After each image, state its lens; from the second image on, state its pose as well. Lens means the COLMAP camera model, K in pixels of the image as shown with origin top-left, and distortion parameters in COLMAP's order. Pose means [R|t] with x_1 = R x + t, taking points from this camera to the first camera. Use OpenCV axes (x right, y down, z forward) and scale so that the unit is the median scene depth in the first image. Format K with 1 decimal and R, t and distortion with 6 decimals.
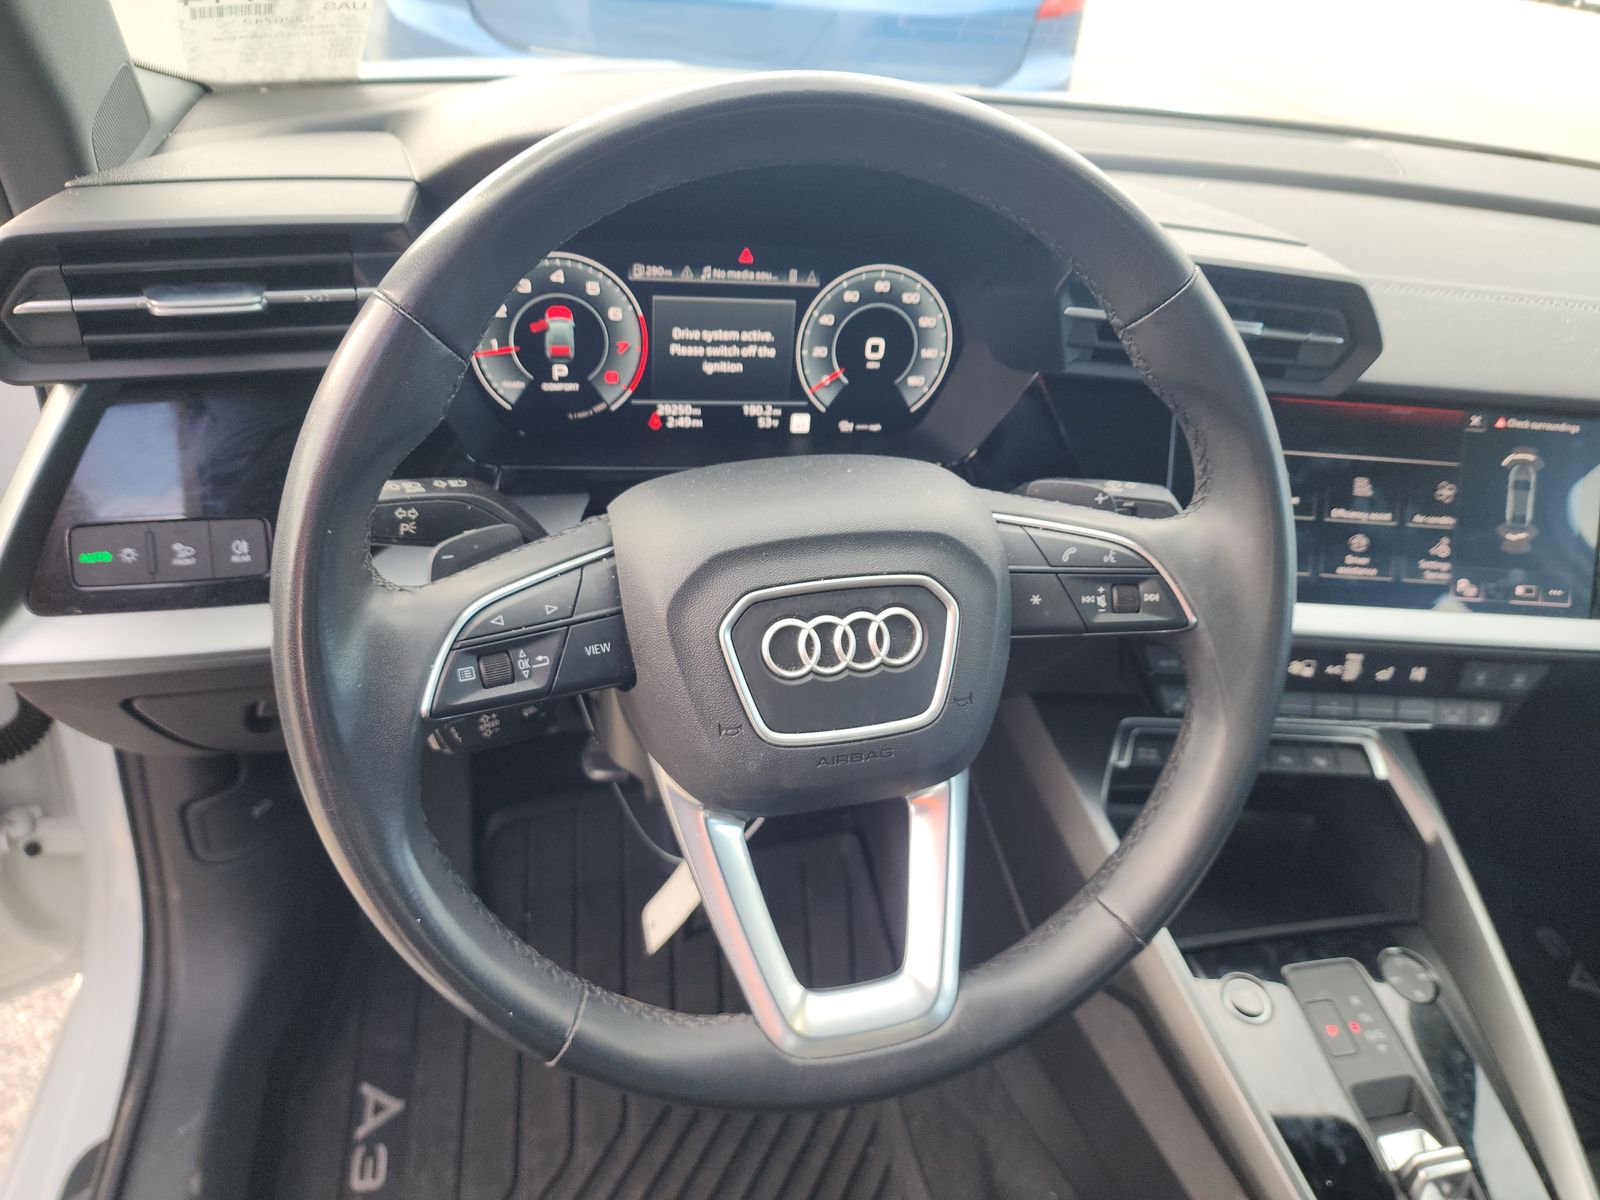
lens RADIAL K [[1103.5, 0, 806.0], [0, 1103.5, 601.4], [0, 0, 1]] dist [0.079356, -0.089395]
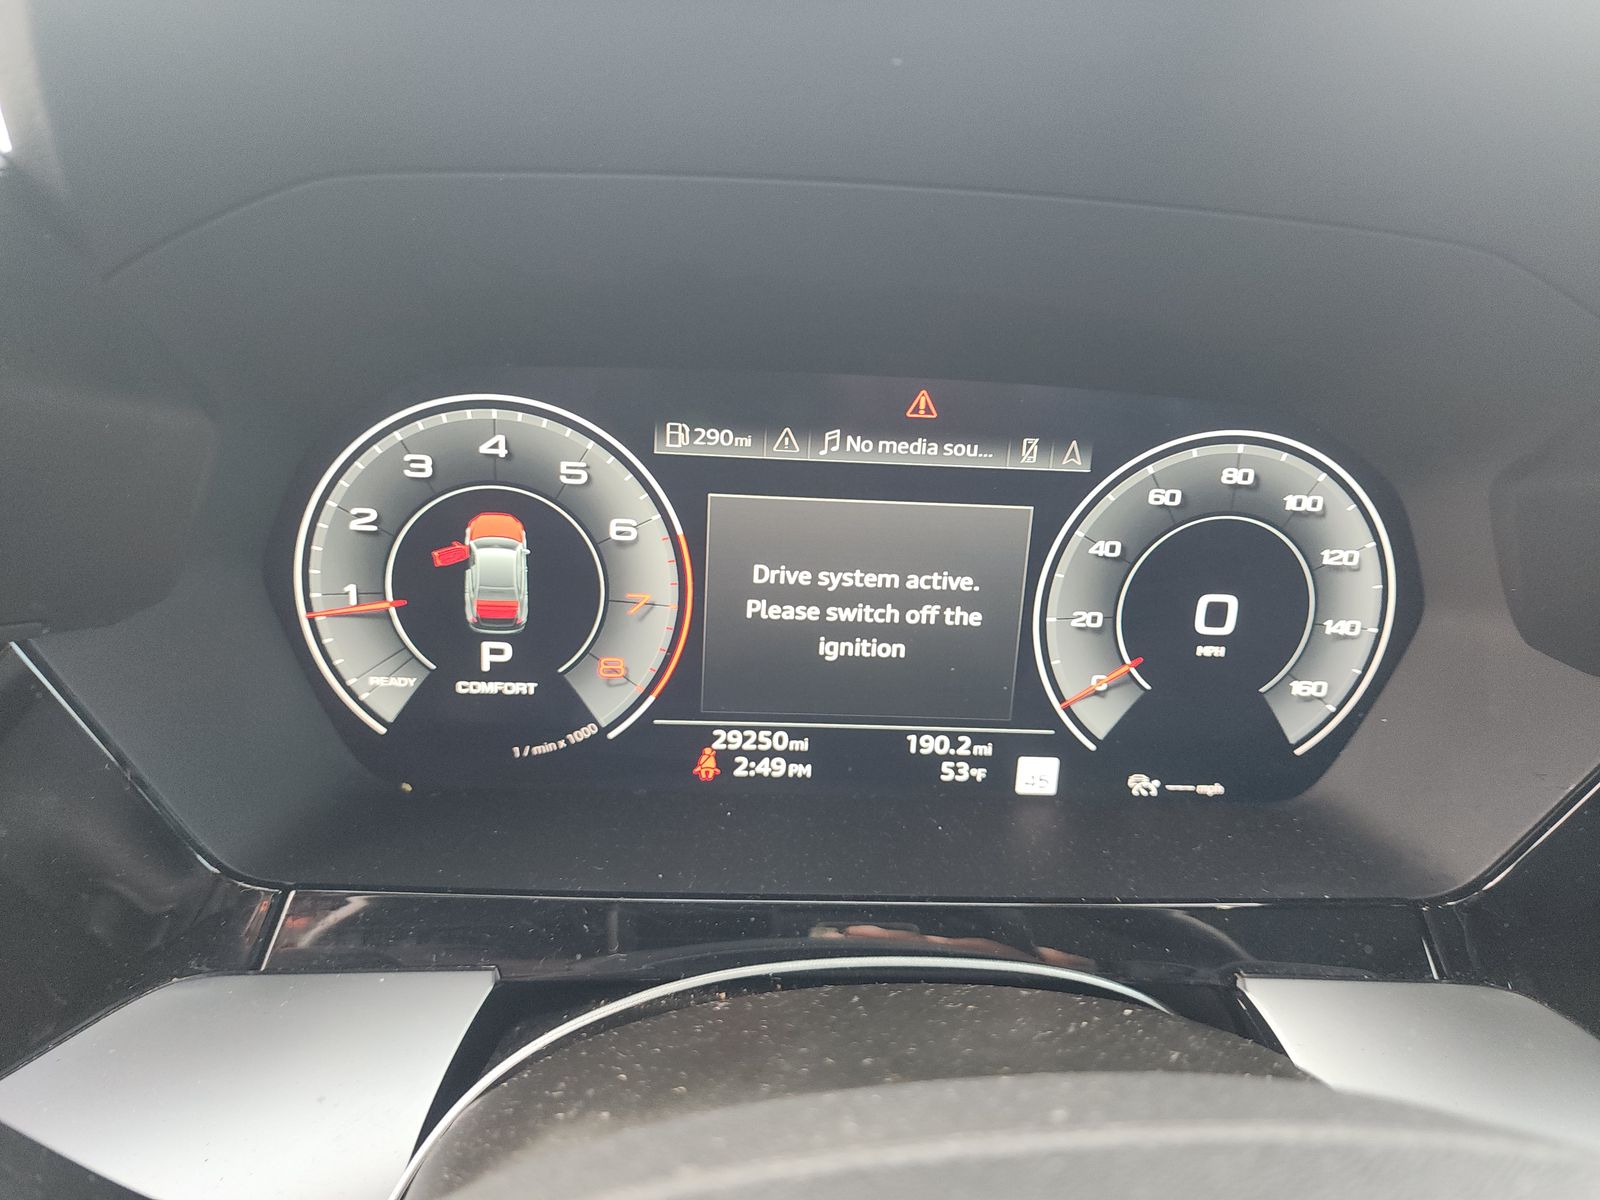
lens RADIAL K [[1083.6, 0, 777.7], [0, 1083.6, 583.8], [0, 0, 1]] dist [0.072892, -0.084021]
pose [[0.983596, 0.011329, -0.180032, -0.030196], [-0.055376, 0.968801, -0.241576, -0.128658], [0.171678, 0.247582, 0.953535, 0.568065]]
